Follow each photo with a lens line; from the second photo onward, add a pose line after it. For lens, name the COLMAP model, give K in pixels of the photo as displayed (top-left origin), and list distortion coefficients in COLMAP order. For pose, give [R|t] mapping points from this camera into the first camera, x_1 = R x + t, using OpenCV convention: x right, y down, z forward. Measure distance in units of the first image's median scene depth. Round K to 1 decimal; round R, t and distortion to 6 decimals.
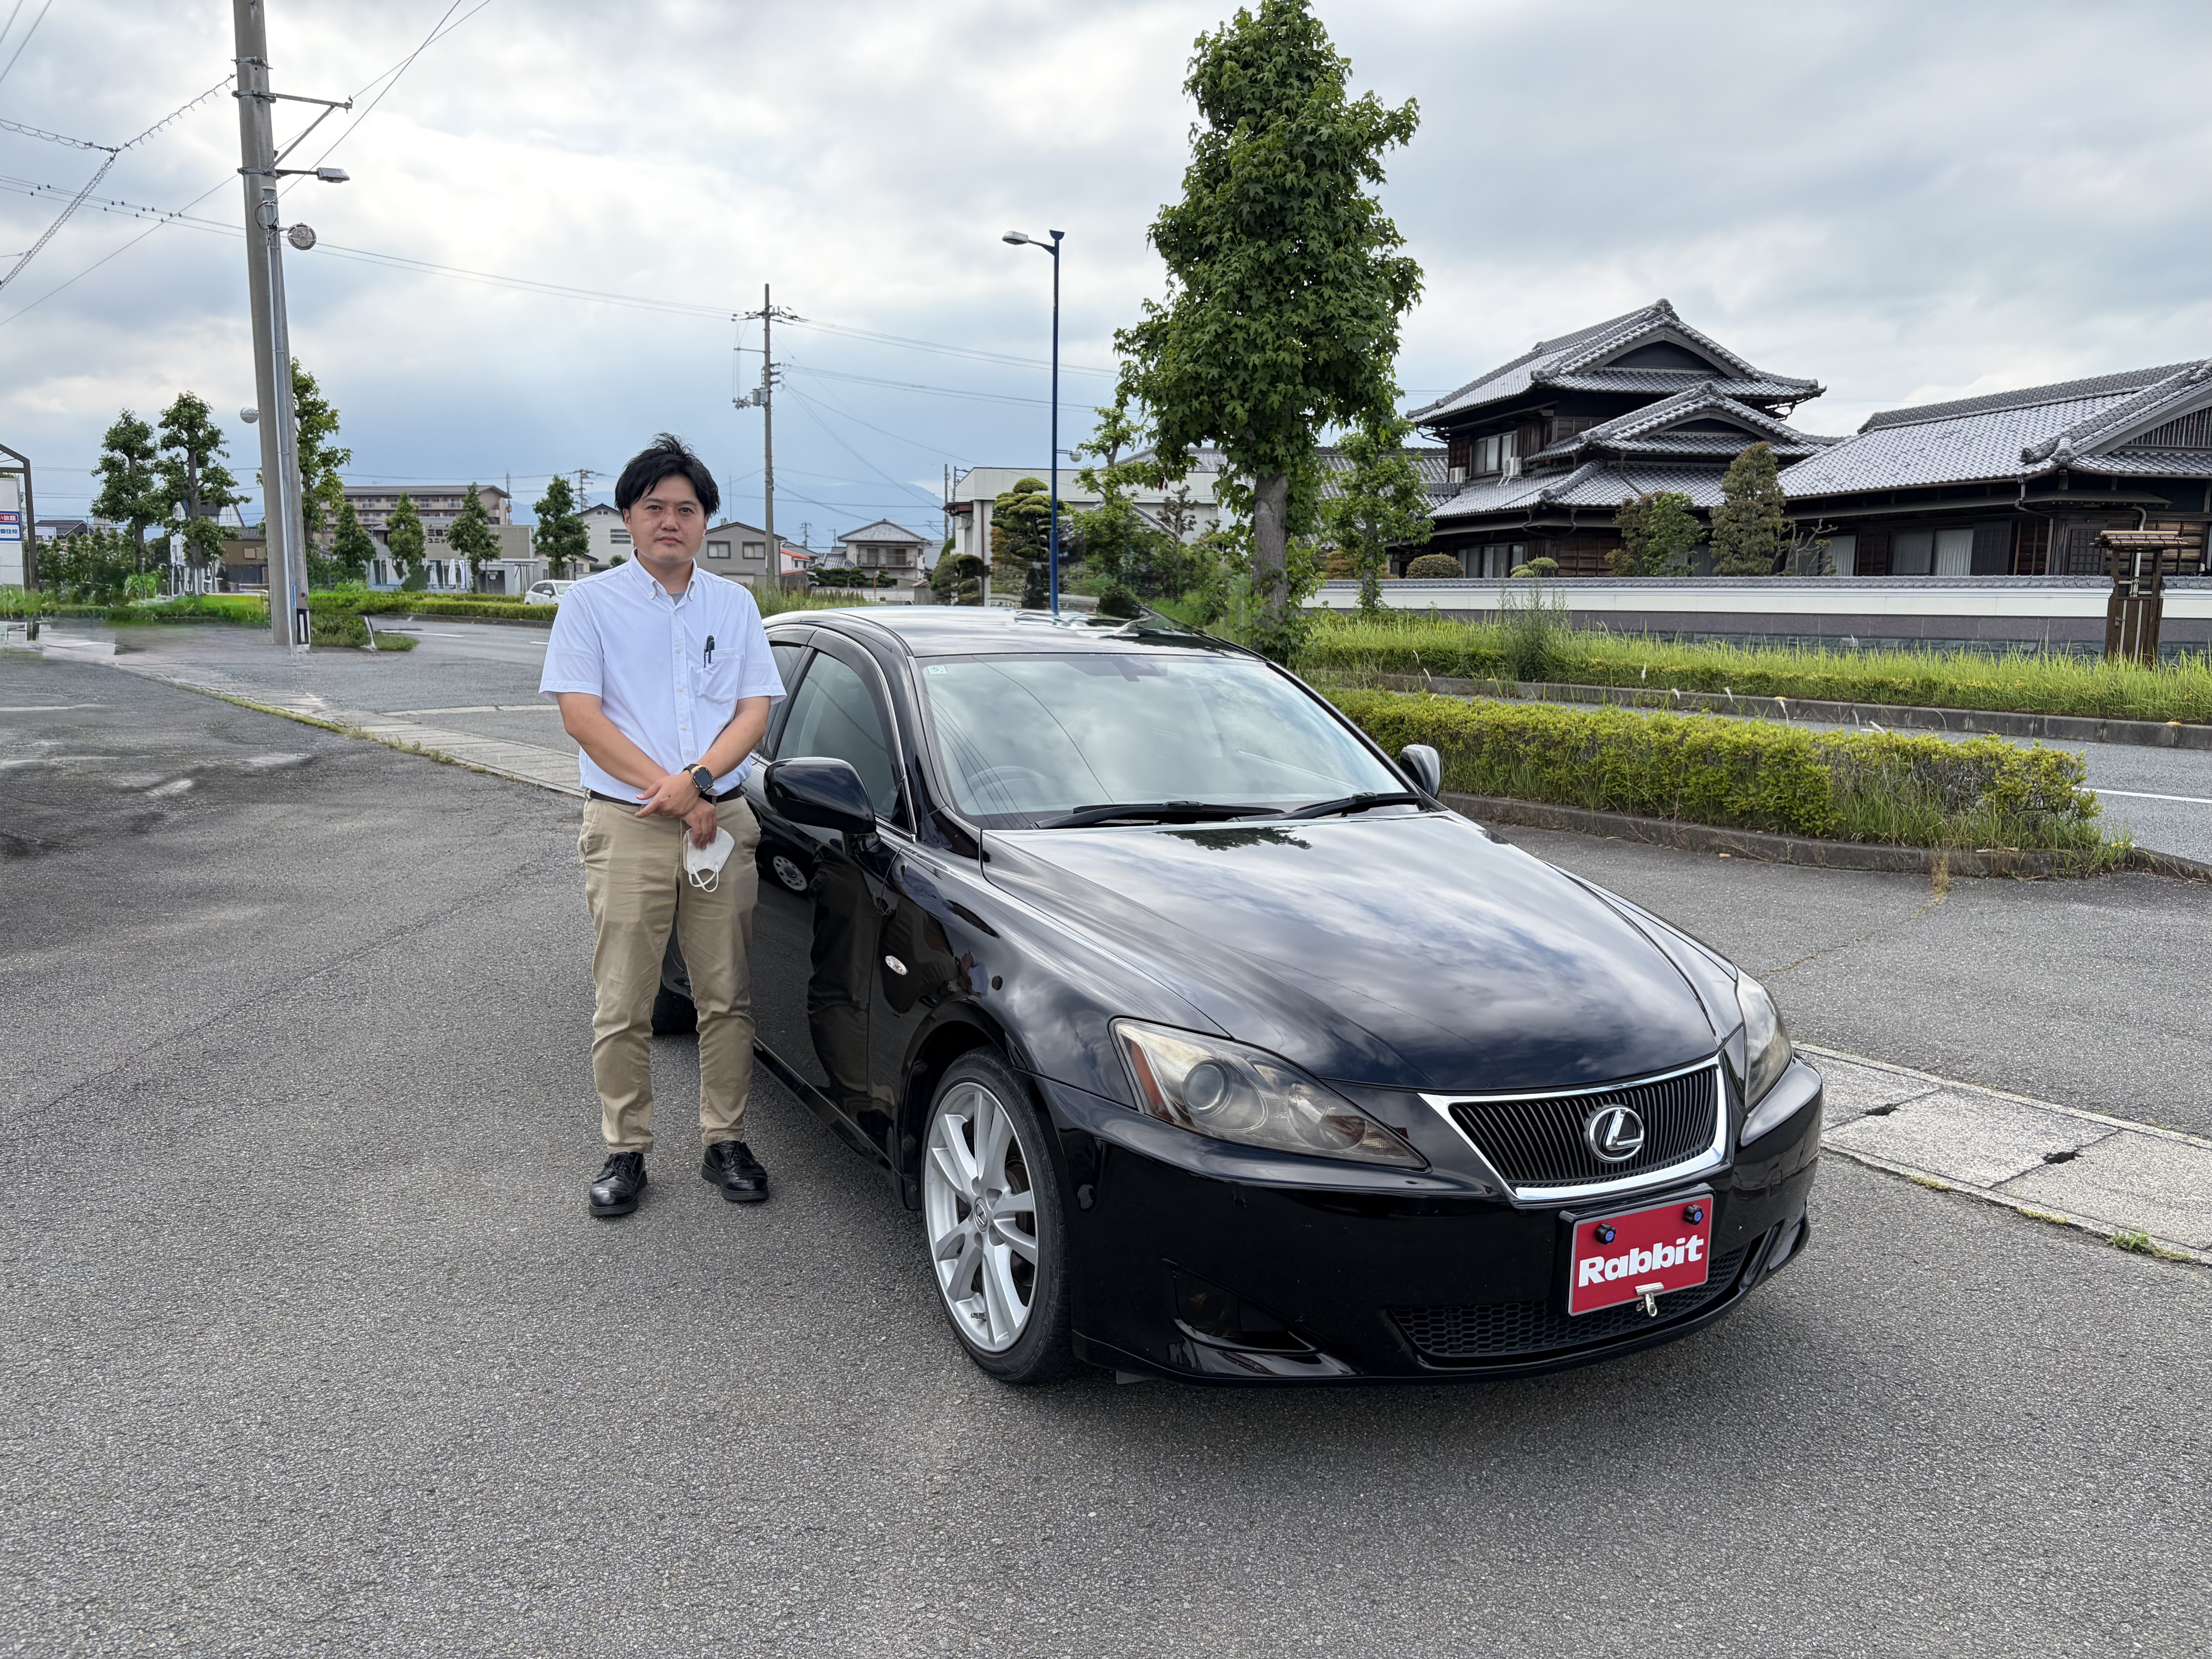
lens RADIAL K [[1666.3, 0, 1112.4], [0, 1666.3, 815.6], [0, 0, 1]] dist [0.037582, -0.040603]
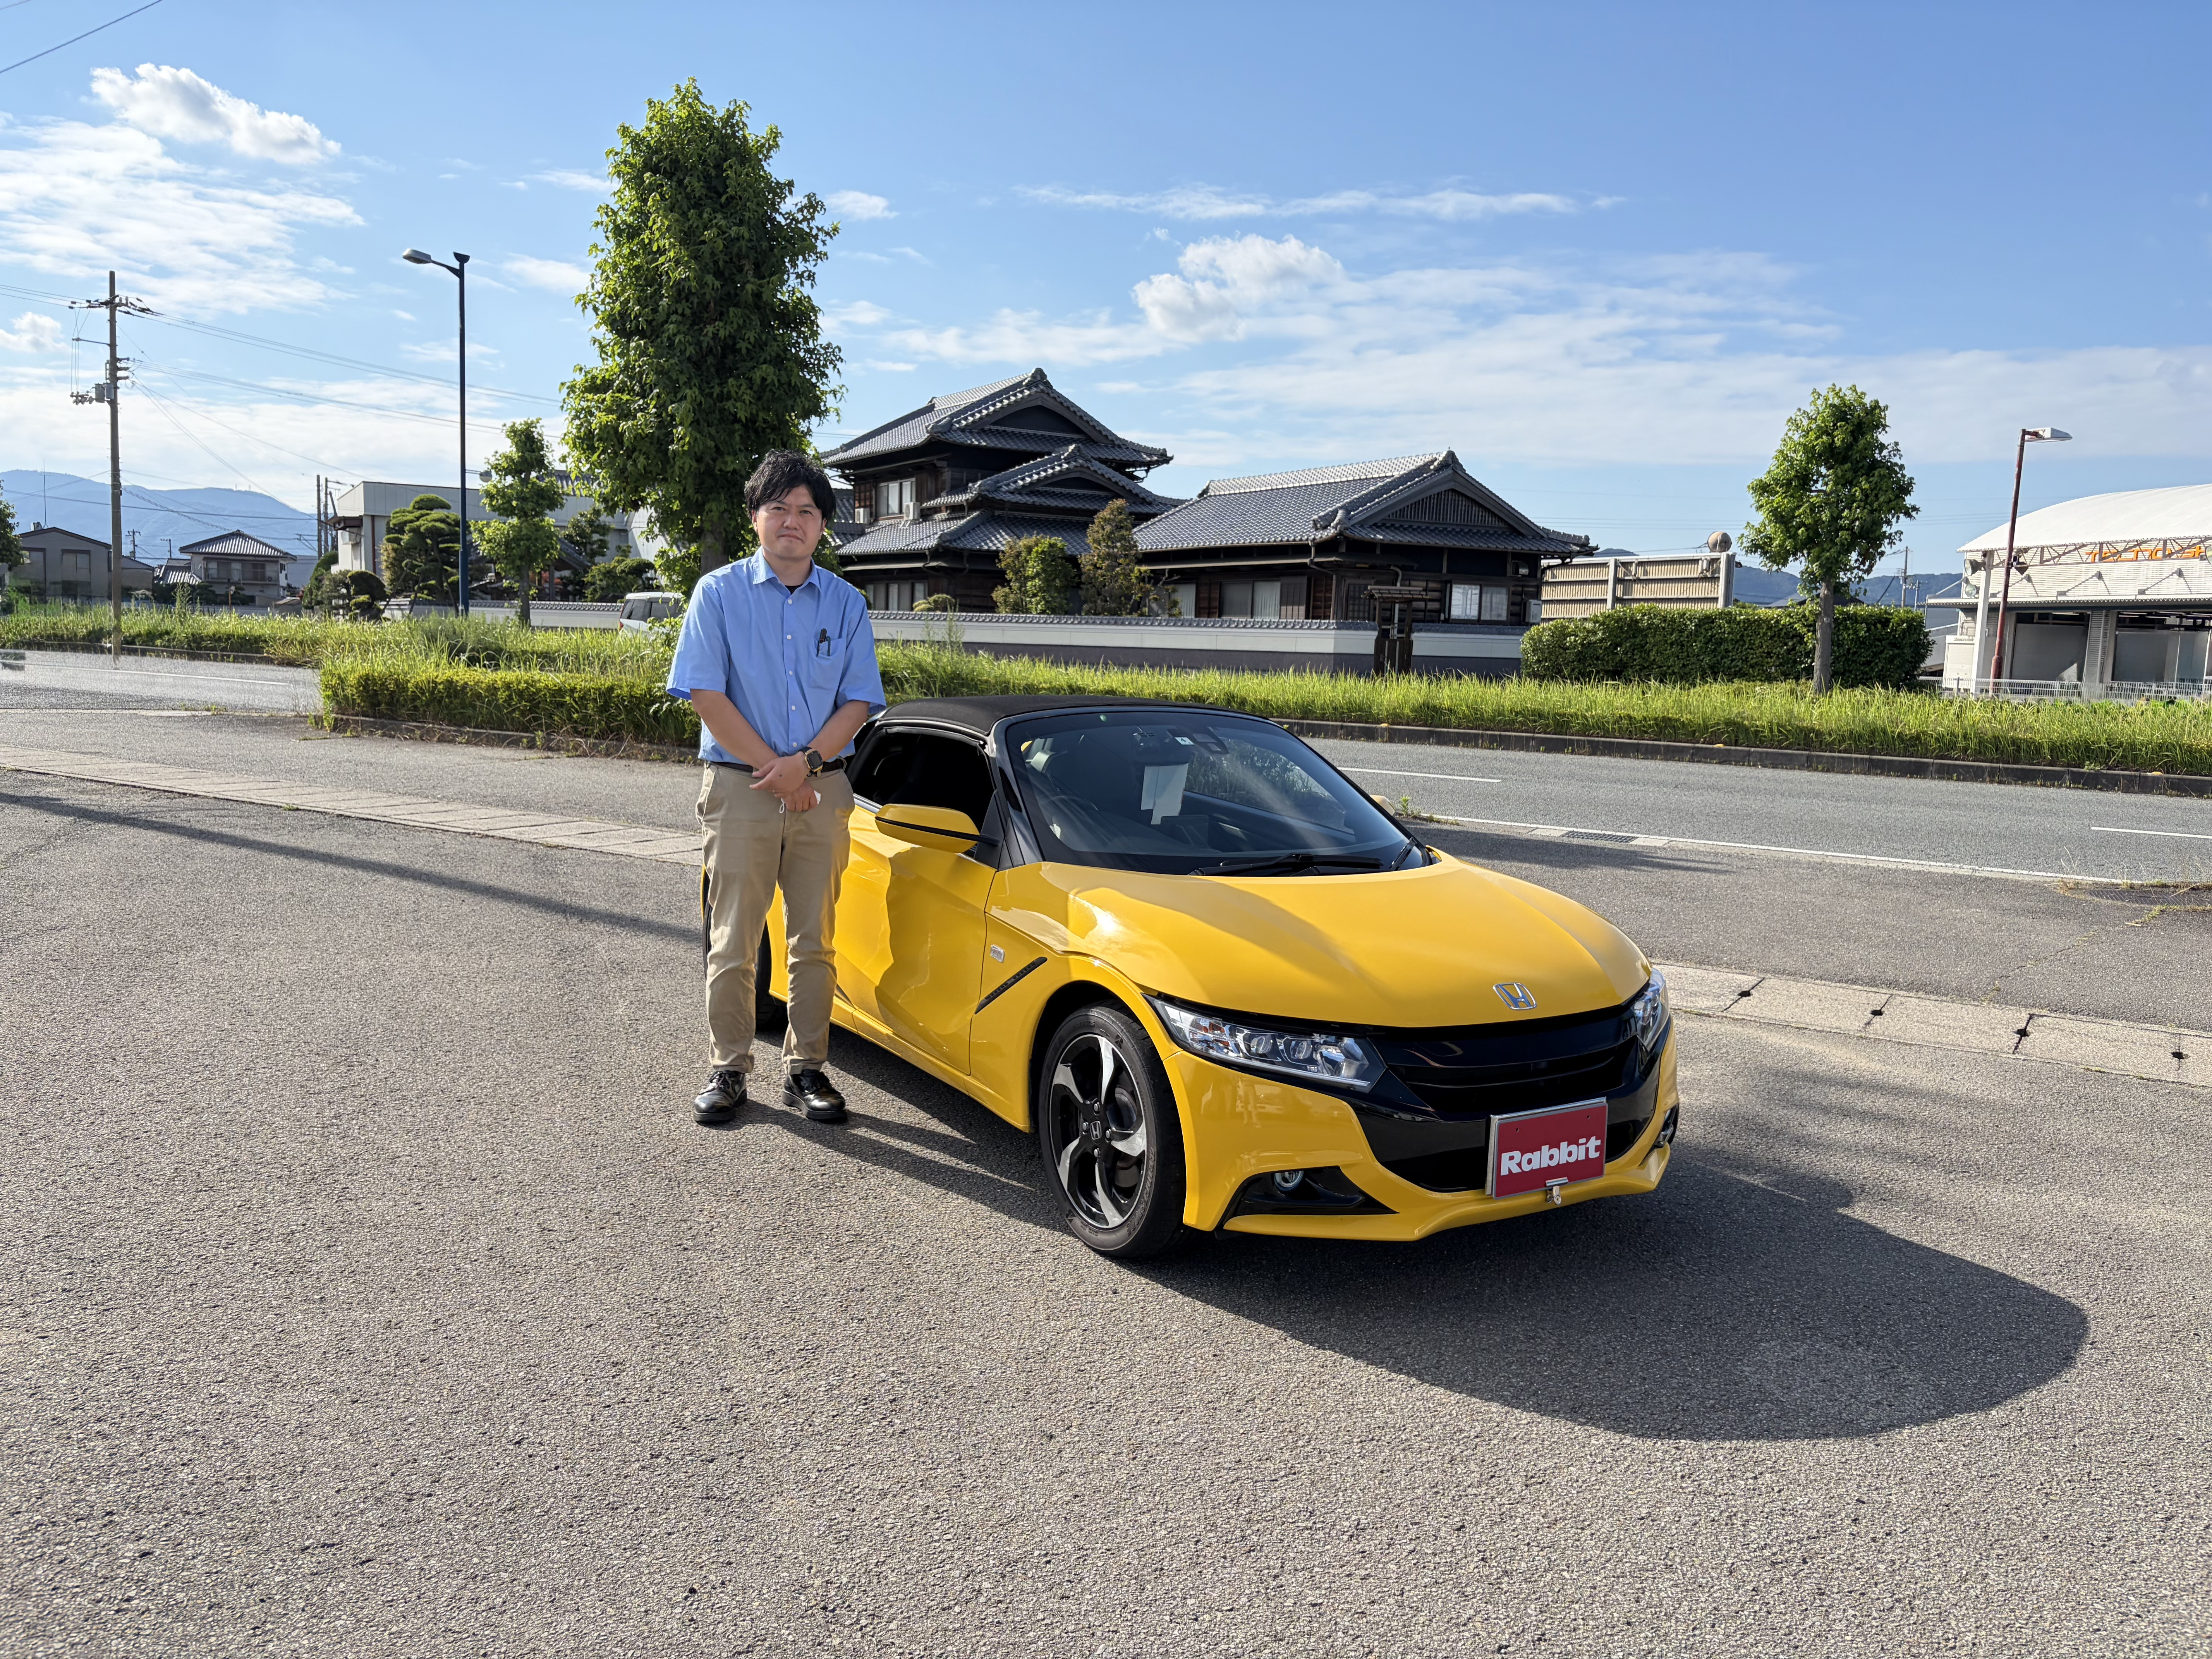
lens RADIAL K [[1666.3, 0, 1106.7], [0, 1666.3, 823.7], [0, 0, 1]] dist [0.037582, -0.040603]
pose [[0.940510, -0.017388, 0.339322, -0.016317], [0.022533, 0.999683, -0.011229, 0.012802], [-0.339019, 0.018207, 0.940603, -0.072825]]
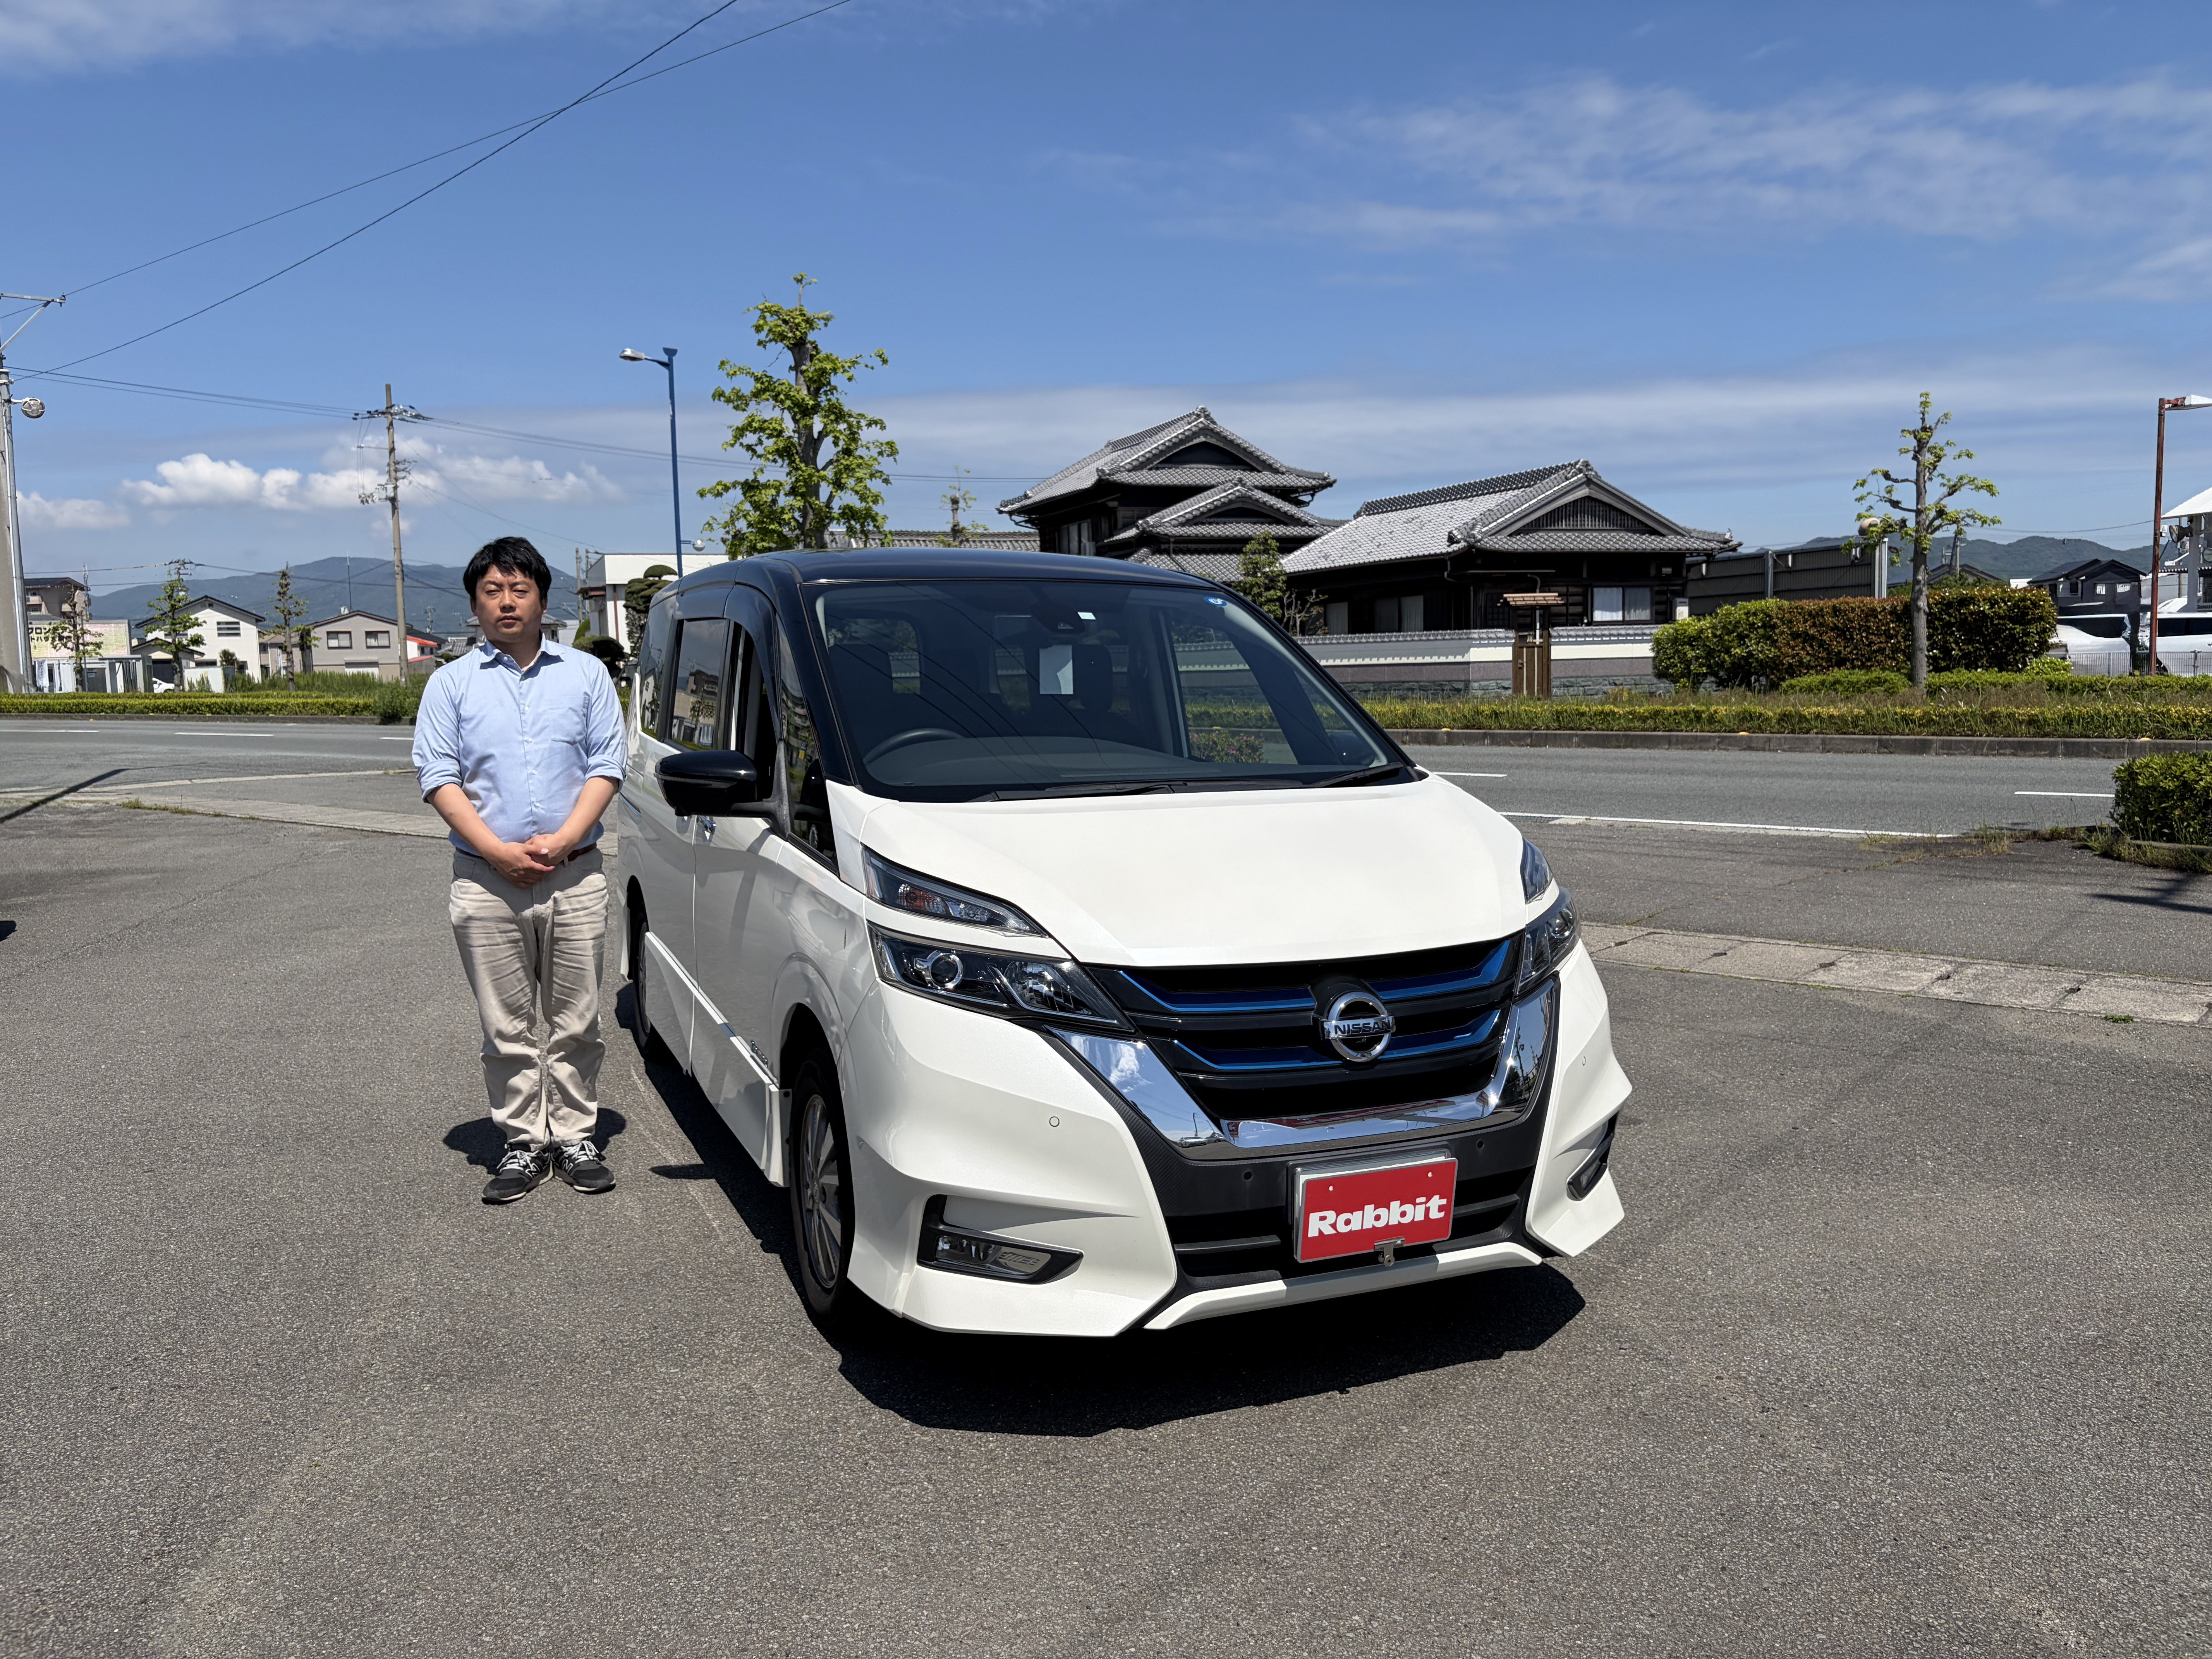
lens RADIAL K [[1666.3, 0, 1105.9], [0, 1666.3, 828.4], [0, 0, 1]] dist [0.037582, -0.040603]
pose [[0.979116, -0.054335, 0.195907, 0.015940], [0.061107, 0.997719, -0.028686, 0.020192], [-0.193901, 0.040058, 0.980203, -0.138981]]
